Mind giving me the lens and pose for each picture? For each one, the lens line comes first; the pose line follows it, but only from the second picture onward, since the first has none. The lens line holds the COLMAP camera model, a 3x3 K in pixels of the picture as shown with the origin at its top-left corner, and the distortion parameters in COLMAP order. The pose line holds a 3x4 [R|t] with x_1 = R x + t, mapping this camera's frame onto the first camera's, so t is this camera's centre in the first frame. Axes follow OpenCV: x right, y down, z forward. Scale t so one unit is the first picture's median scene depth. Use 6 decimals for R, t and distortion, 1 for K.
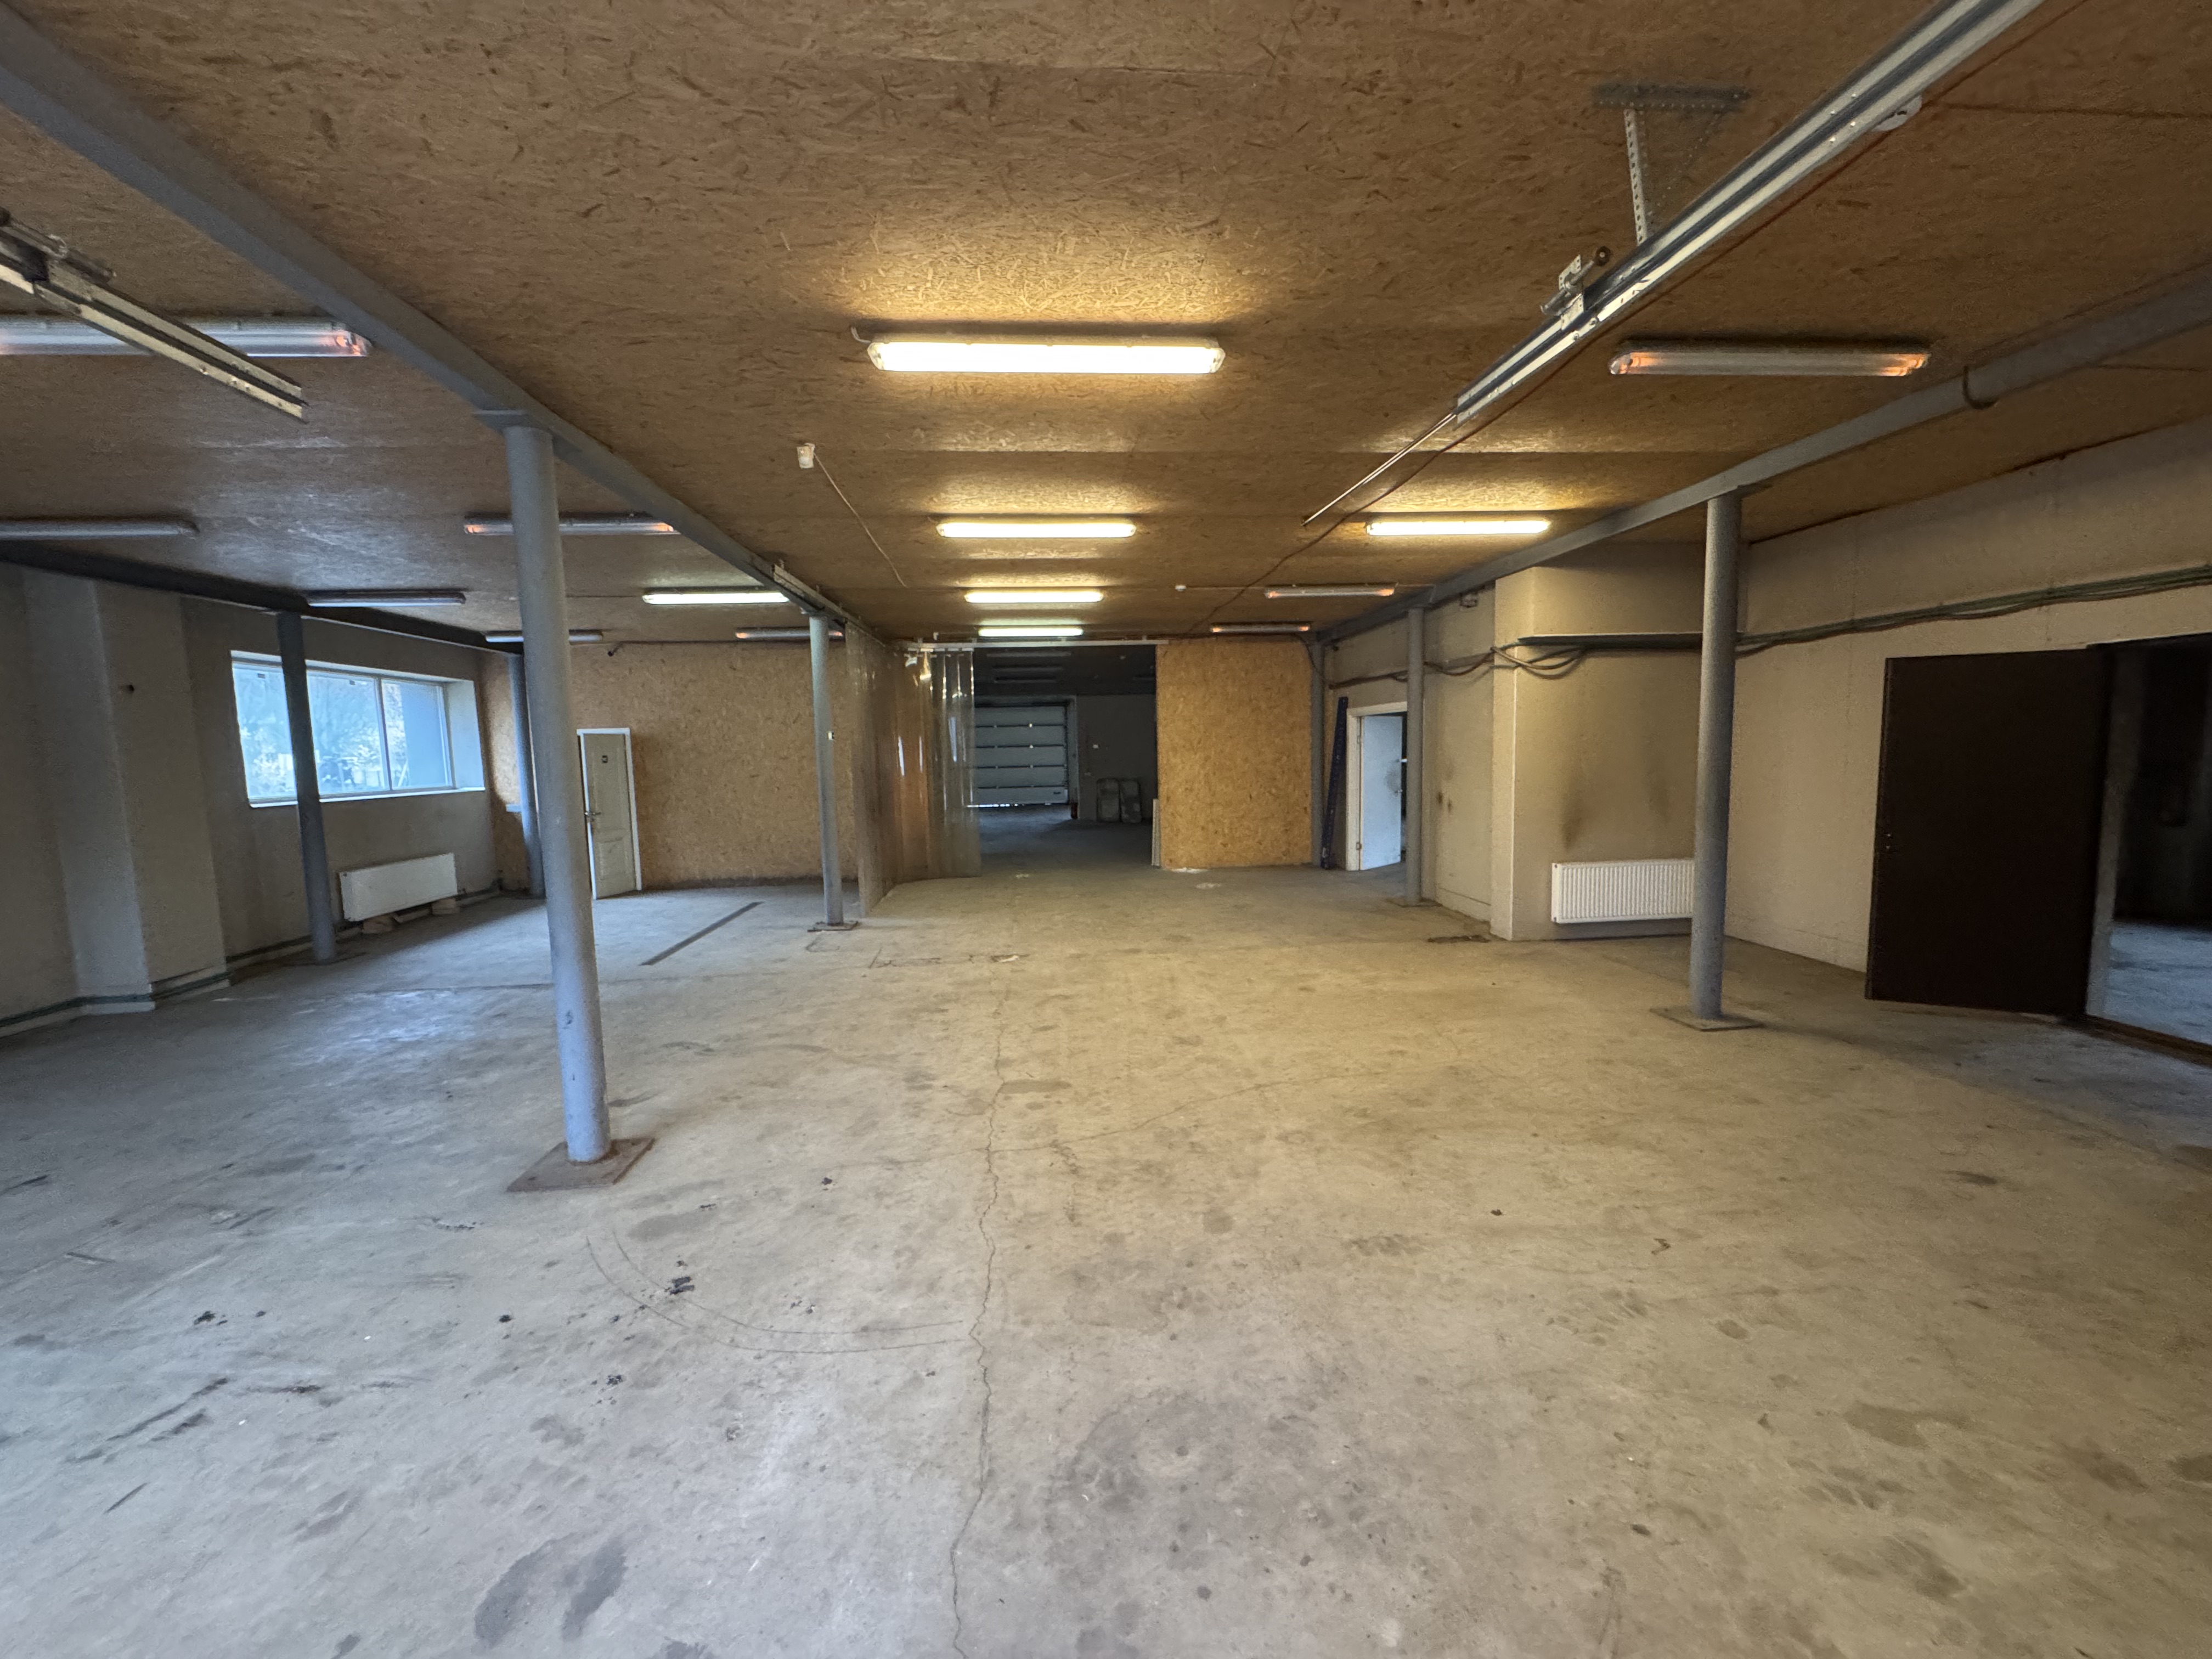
lens RADIAL K [[881.2, 0, 1102.7], [0, 881.2, 825.6], [0, 0, 1]] dist [-0.003625, 0.000828]
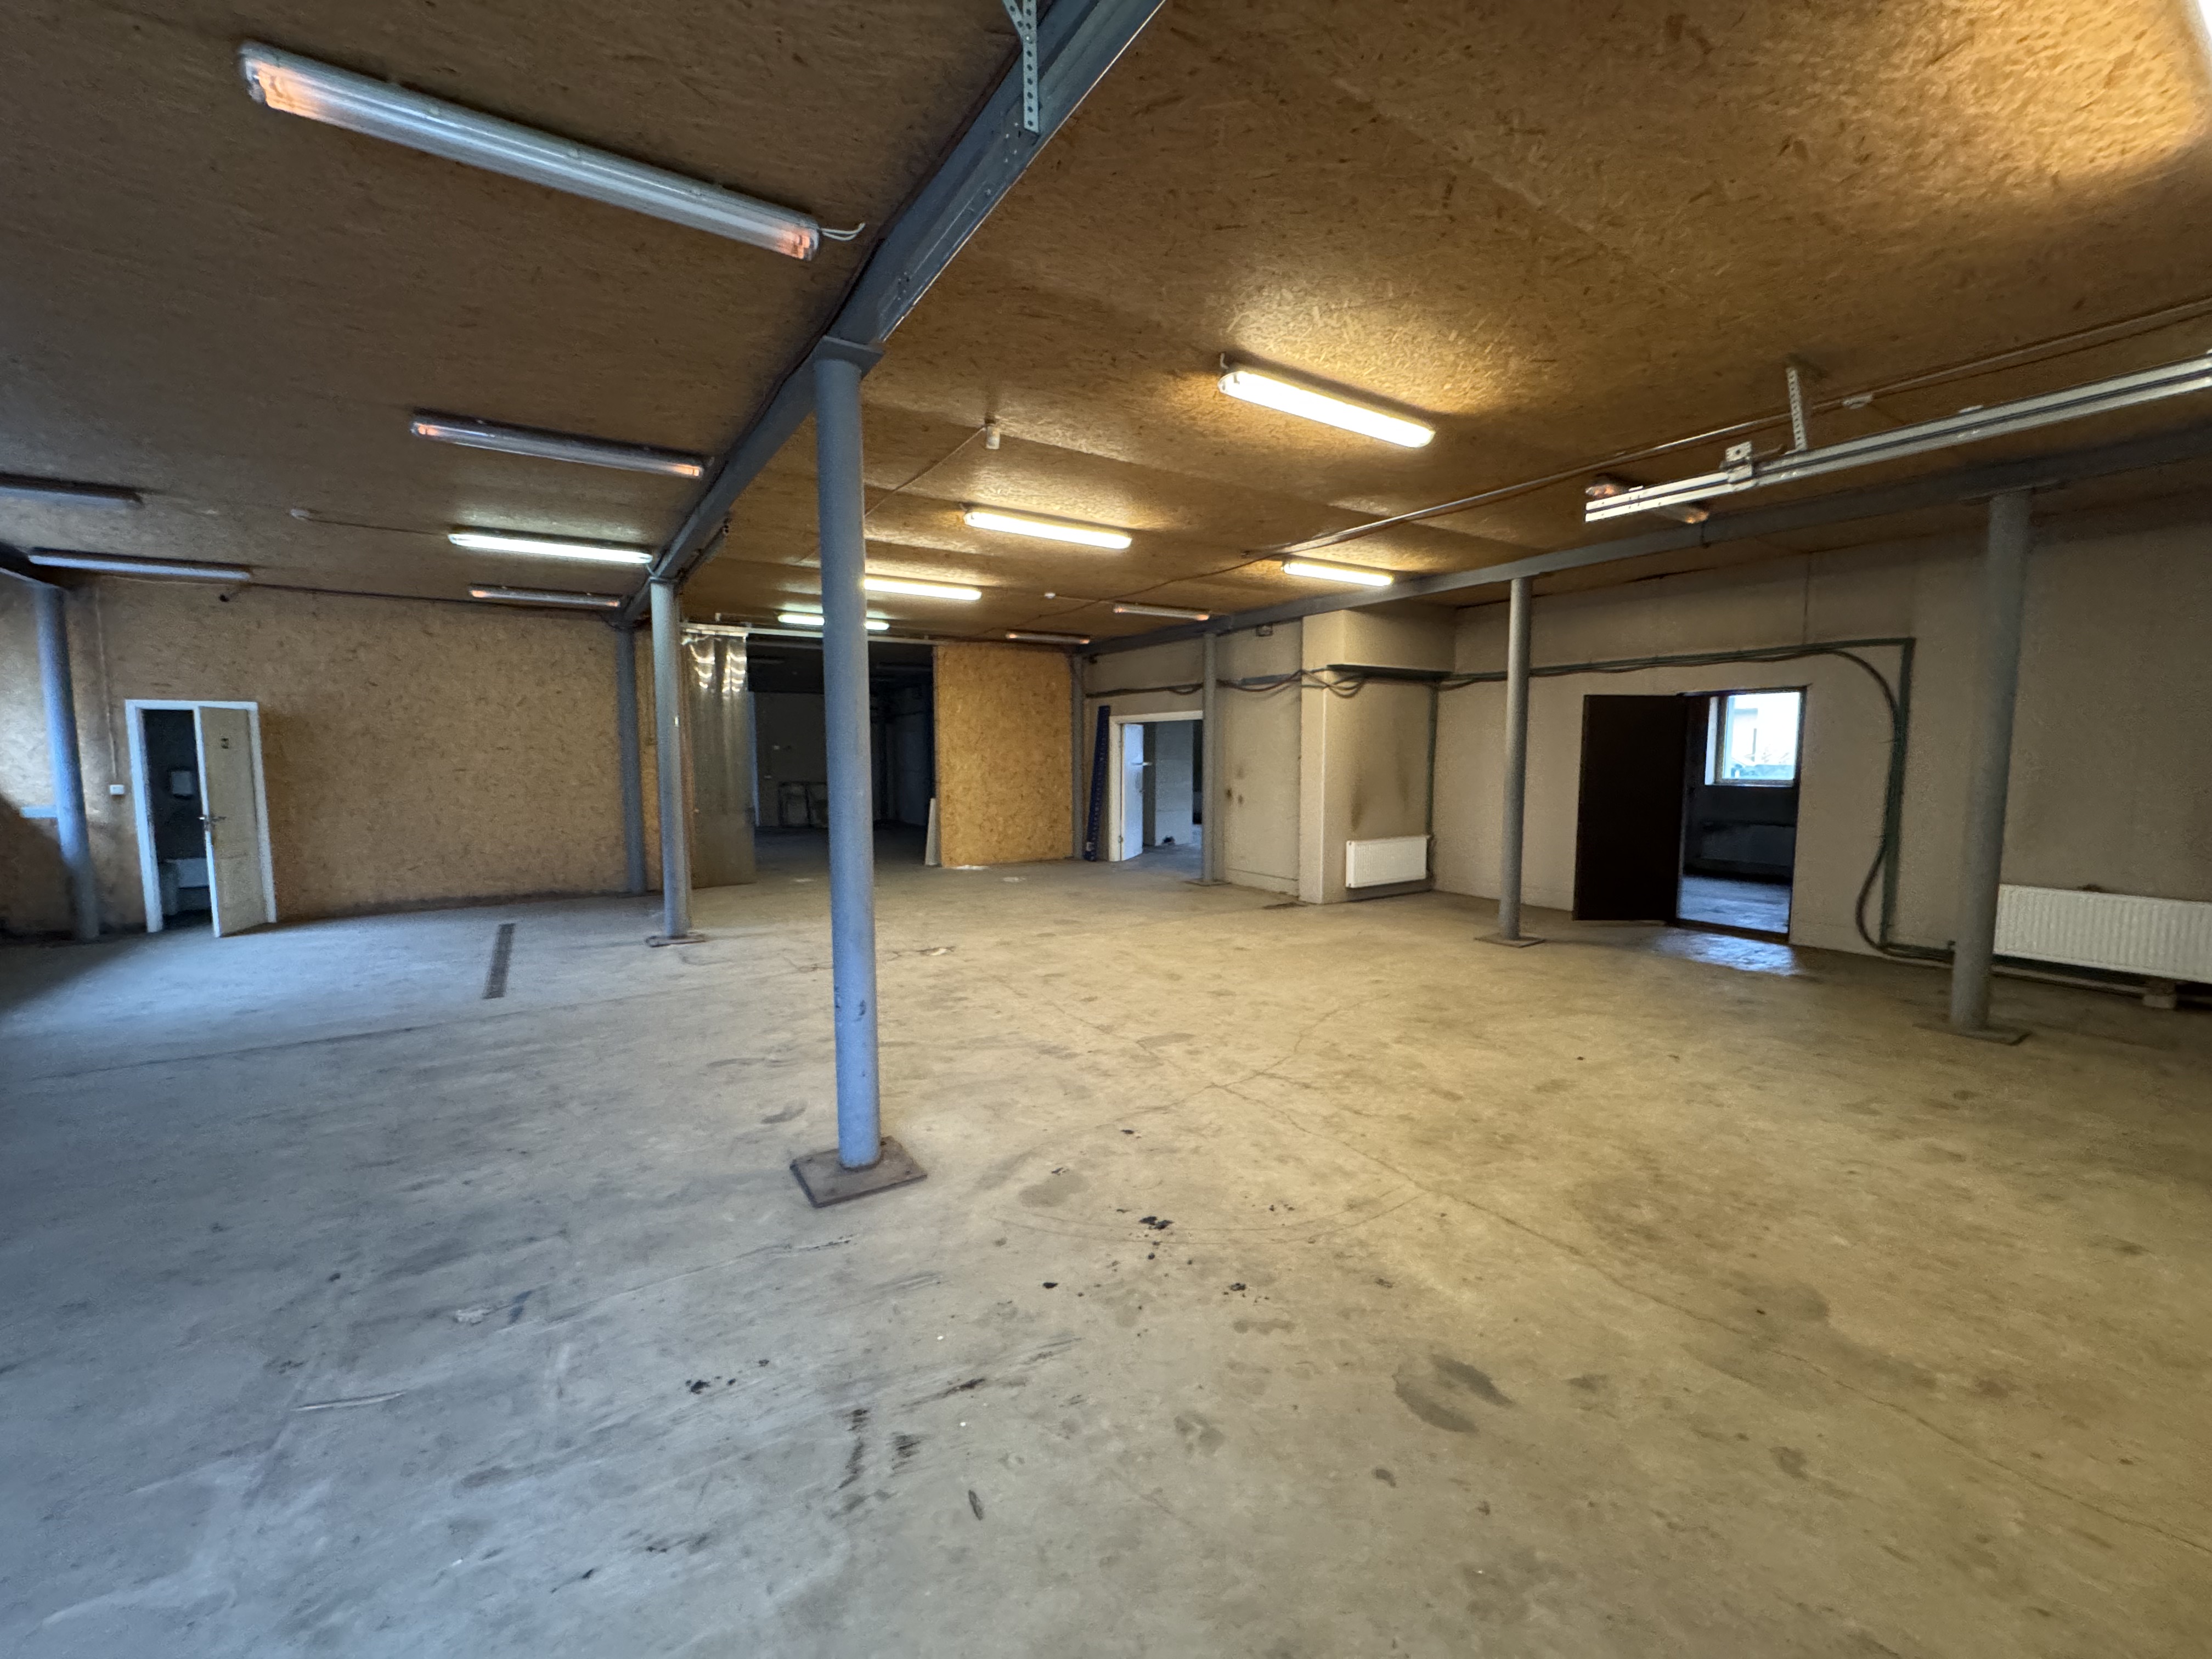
lens RADIAL K [[881.2, 0, 1102.6], [0, 881.2, 826.2], [0, 0, 1]] dist [-0.003625, 0.000828]
pose [[0.882369, -0.017465, 0.470234, -0.584227], [0.022641, 0.999729, -0.005355, 0.027889], [-0.470013, 0.015372, 0.882526, 0.049012]]
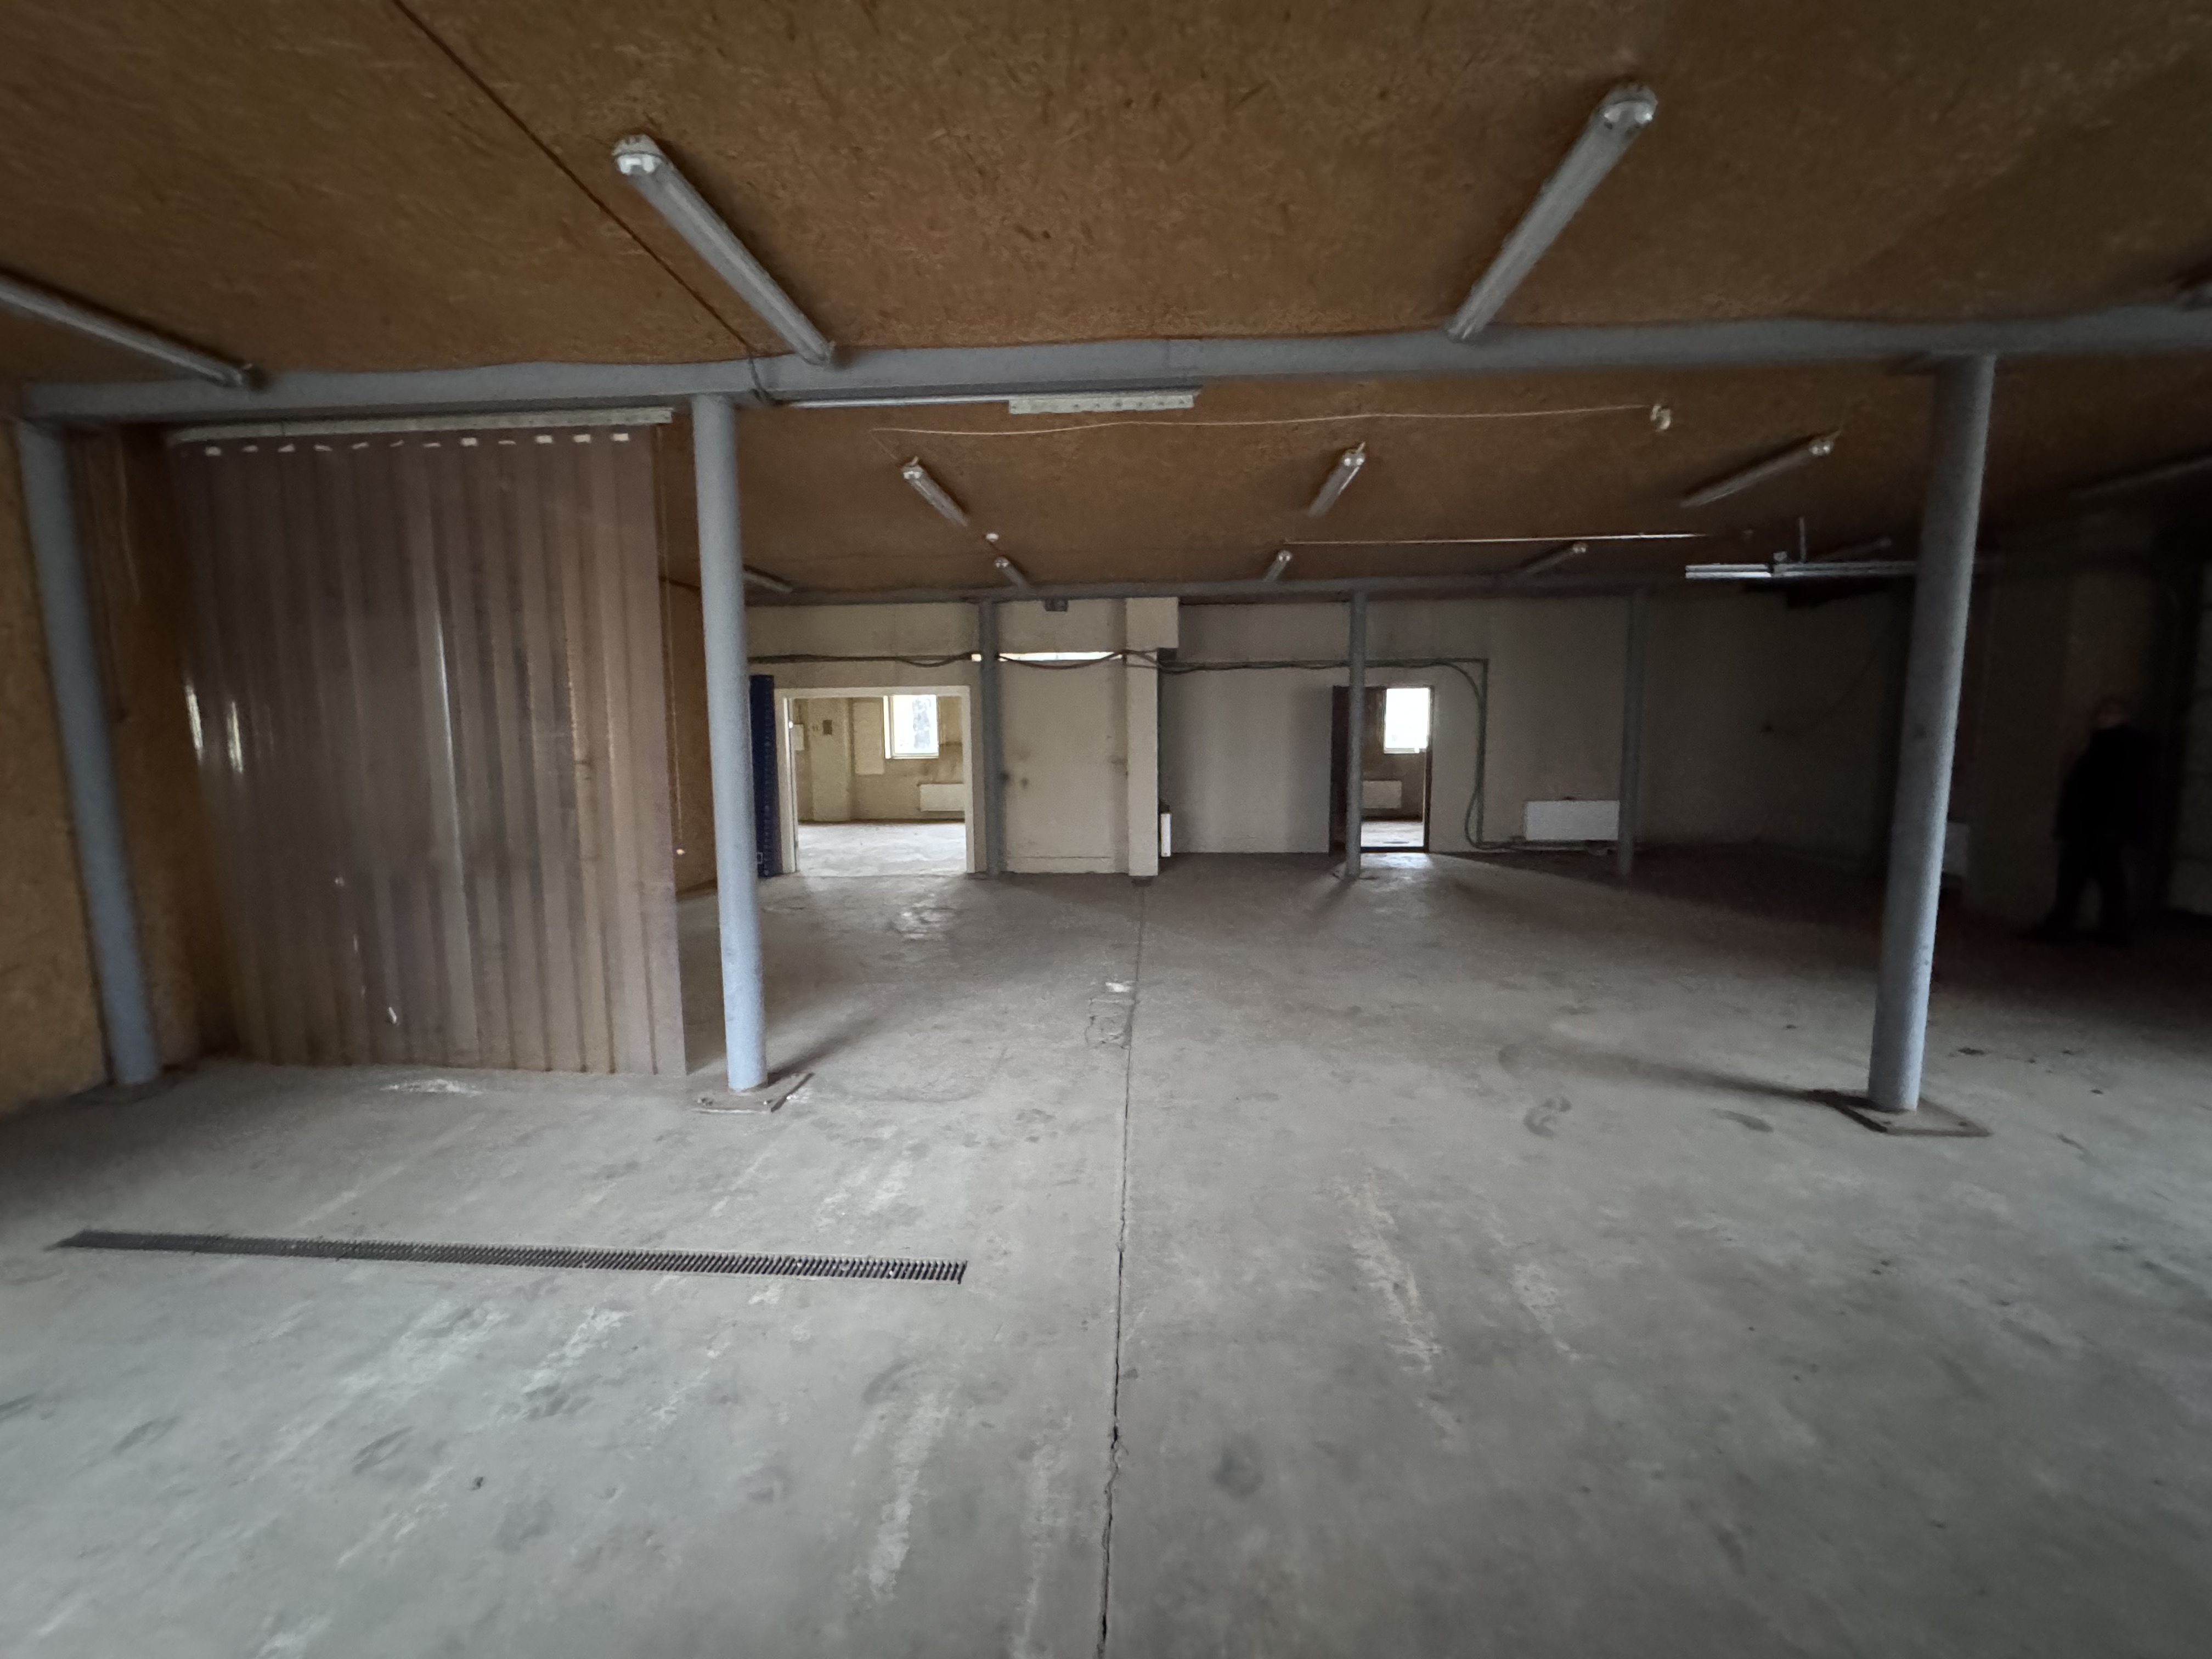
lens RADIAL K [[881.2, 0, 1108.0], [0, 881.2, 830.9], [0, 0, 1]] dist [-0.003625, 0.000828]
pose [[0.144616, -0.089530, 0.985429, -1.230559], [0.094740, 0.992576, 0.076276, -0.064260], [-0.984942, 0.082329, 0.152024, 1.257820]]
